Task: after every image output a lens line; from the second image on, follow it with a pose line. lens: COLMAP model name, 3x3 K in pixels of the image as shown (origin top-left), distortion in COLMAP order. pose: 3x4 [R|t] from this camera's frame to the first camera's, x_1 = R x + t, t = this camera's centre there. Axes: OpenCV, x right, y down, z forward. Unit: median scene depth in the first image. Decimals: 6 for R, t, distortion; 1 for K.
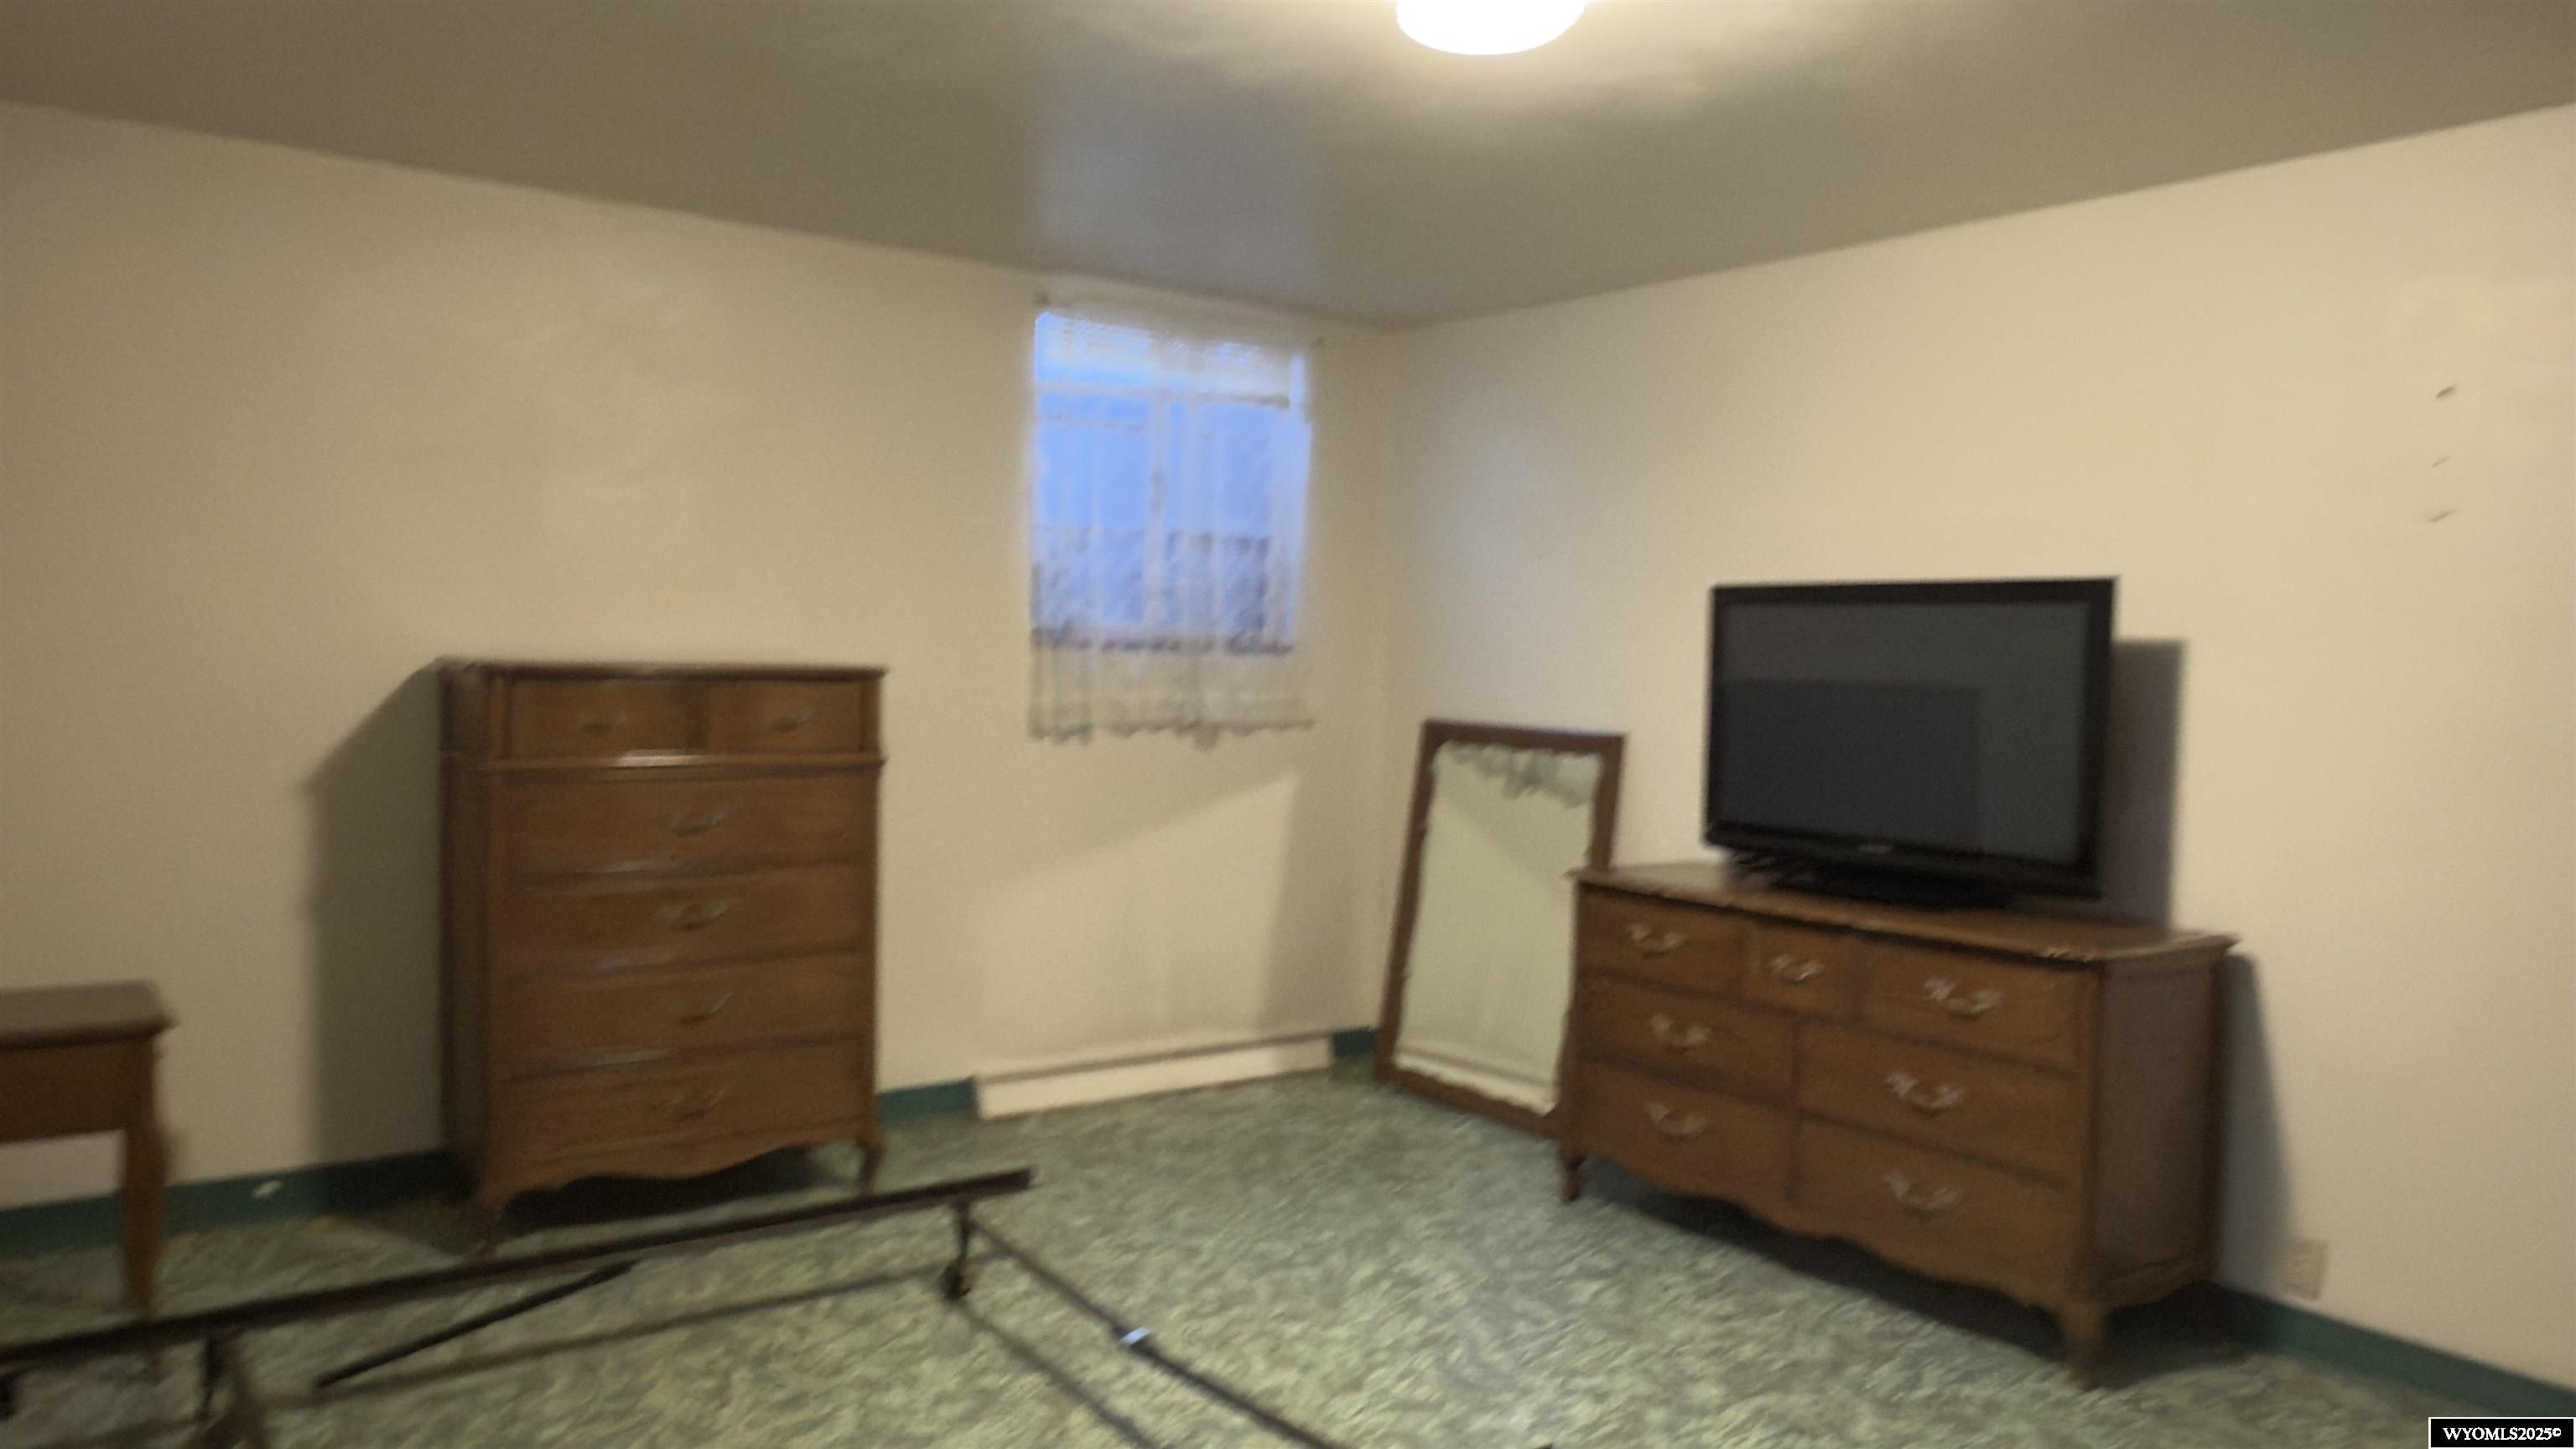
lens RADIAL K [[1757.7, 0, 1288.0], [0, 1757.7, 724.5], [0, 0, 1]] dist [0.003976, -0.000087]
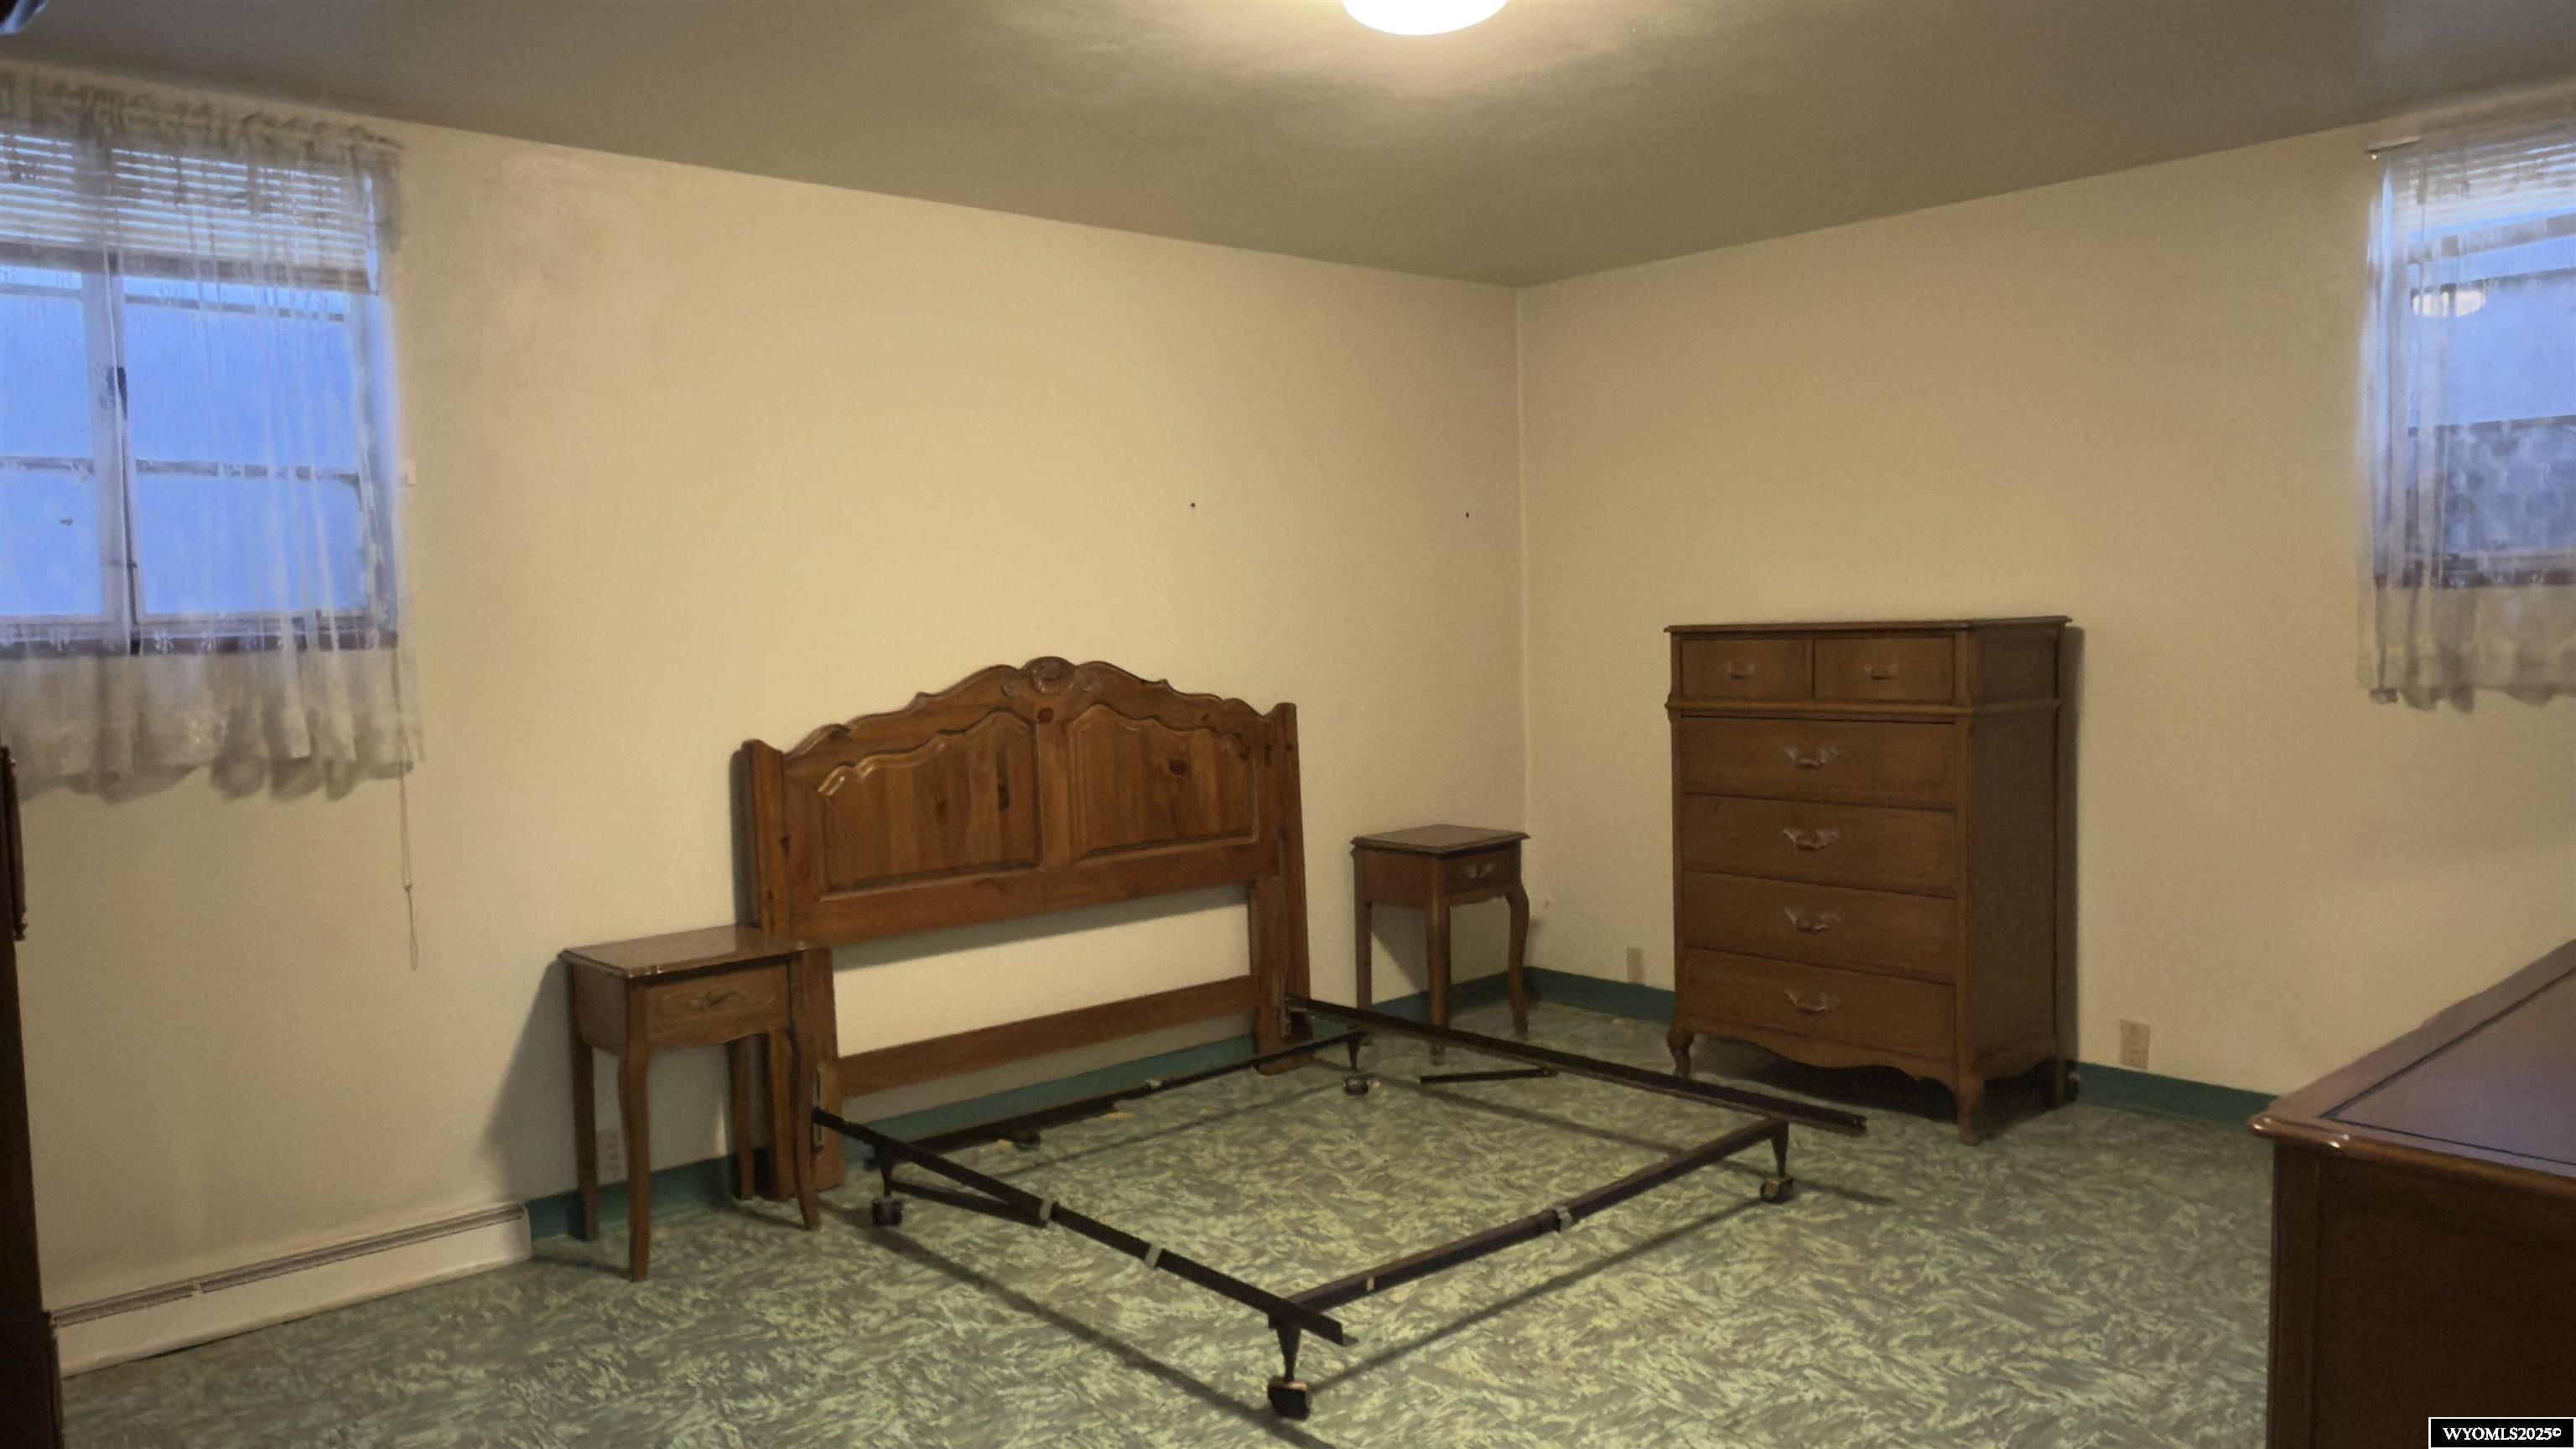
lens RADIAL K [[1757.7, 0, 1288.0], [0, 1757.7, 724.5], [0, 0, 1]] dist [0.003976, -0.000087]
pose [[0.097442, 0.028102, -0.994844, 0.864933], [-0.015095, 0.999528, 0.026755, 0.006507], [0.995127, 0.012410, 0.097821, 0.604952]]
